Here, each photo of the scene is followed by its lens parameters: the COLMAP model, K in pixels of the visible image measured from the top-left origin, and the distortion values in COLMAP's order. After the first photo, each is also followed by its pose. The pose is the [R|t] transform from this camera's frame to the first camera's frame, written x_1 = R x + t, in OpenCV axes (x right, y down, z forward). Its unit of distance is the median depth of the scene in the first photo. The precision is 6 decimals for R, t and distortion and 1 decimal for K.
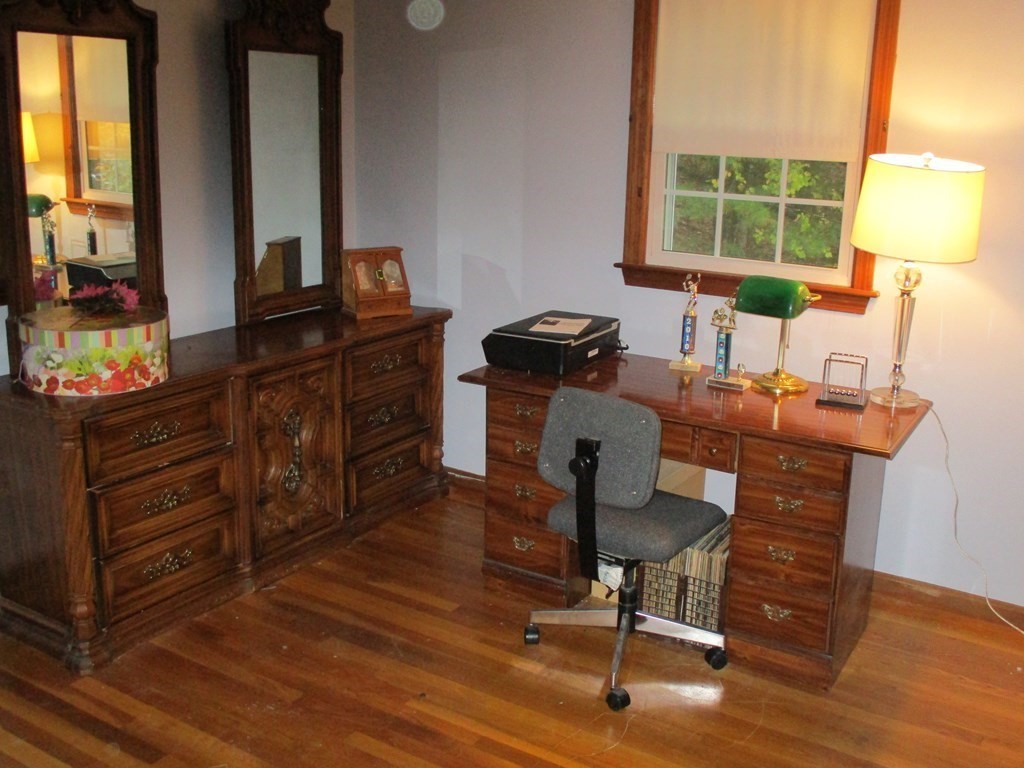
lens RADIAL K [[1034.3, 0, 512.0], [0, 1034.3, 377.7], [0, 0, 1]] dist [-0.045578, 0.000000]
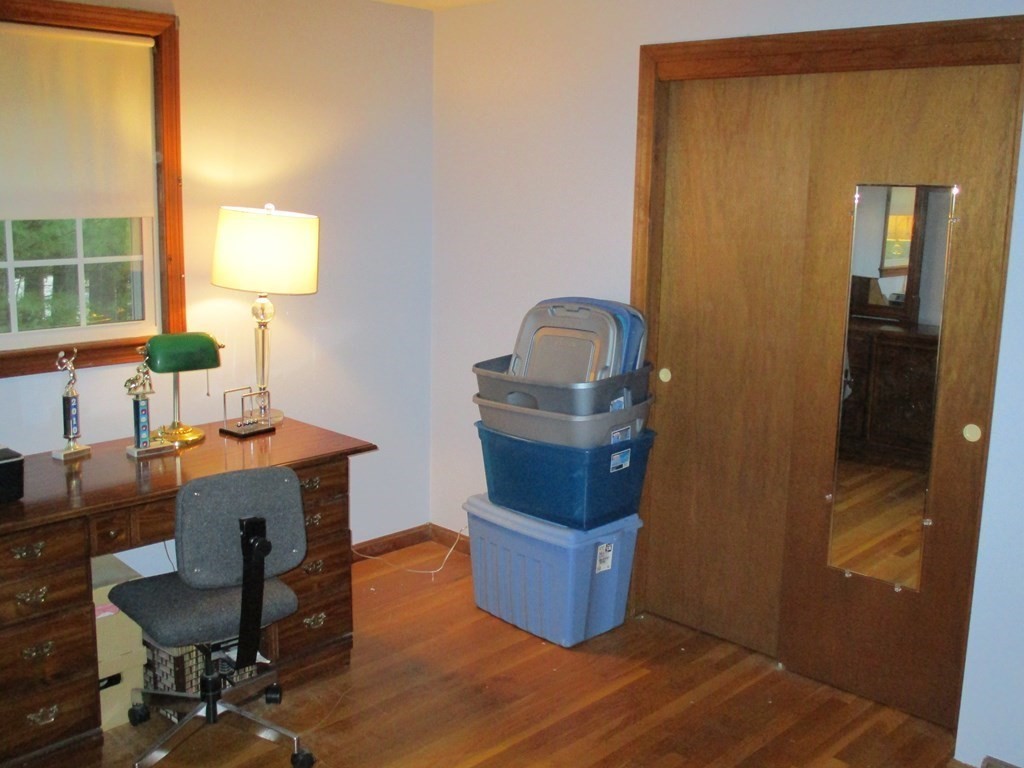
lens RADIAL K [[1034.3, 0, 511.4], [0, 1034.3, 386.2], [0, 0, 1]] dist [-0.045578, 0.000000]
pose [[0.213908, -0.211547, 0.953672, -0.626204], [0.236956, 0.958349, 0.159435, -0.124582], [-0.947679, 0.191874, 0.255126, 0.417446]]
